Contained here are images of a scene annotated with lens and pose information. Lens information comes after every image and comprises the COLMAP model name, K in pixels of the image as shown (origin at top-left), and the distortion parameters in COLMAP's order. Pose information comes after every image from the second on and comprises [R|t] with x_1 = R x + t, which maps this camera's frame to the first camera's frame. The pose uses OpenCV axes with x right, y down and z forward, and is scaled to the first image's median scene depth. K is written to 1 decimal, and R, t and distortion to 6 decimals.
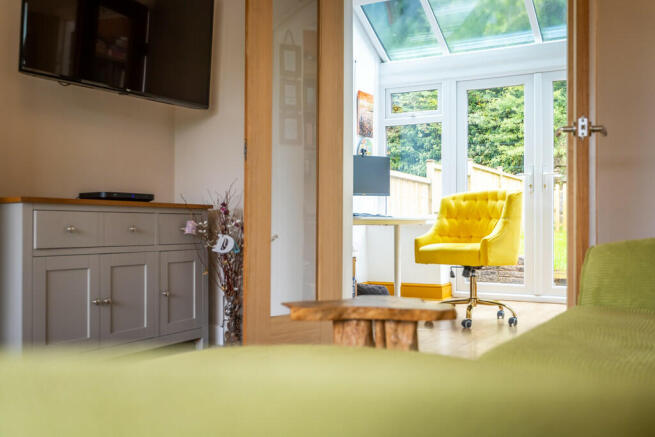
lens RADIAL K [[652.7, 0, 327.5], [0, 652.7, 218.5], [0, 0, 1]] dist [0.004228, 0.000931]
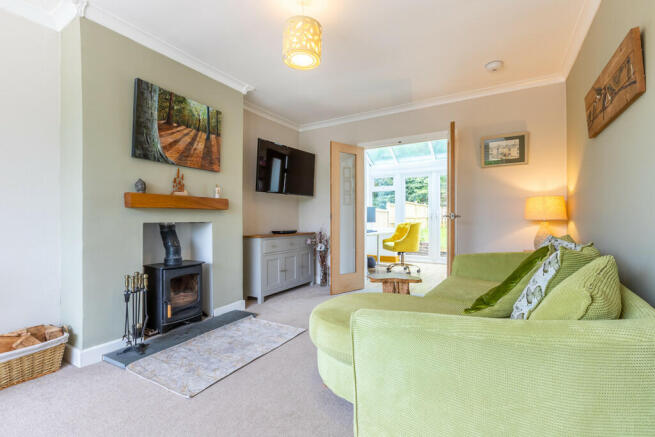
lens RADIAL K [[302.8, 0, 327.5], [0, 302.8, 218.5], [0, 0, 1]] dist [-0.000585, 0.000087]
pose [[0.999748, -0.009342, -0.020394, -0.100406], [0.009470, 0.999936, 0.006198, -0.086572], [0.020335, -0.006389, 0.999773, -0.262317]]
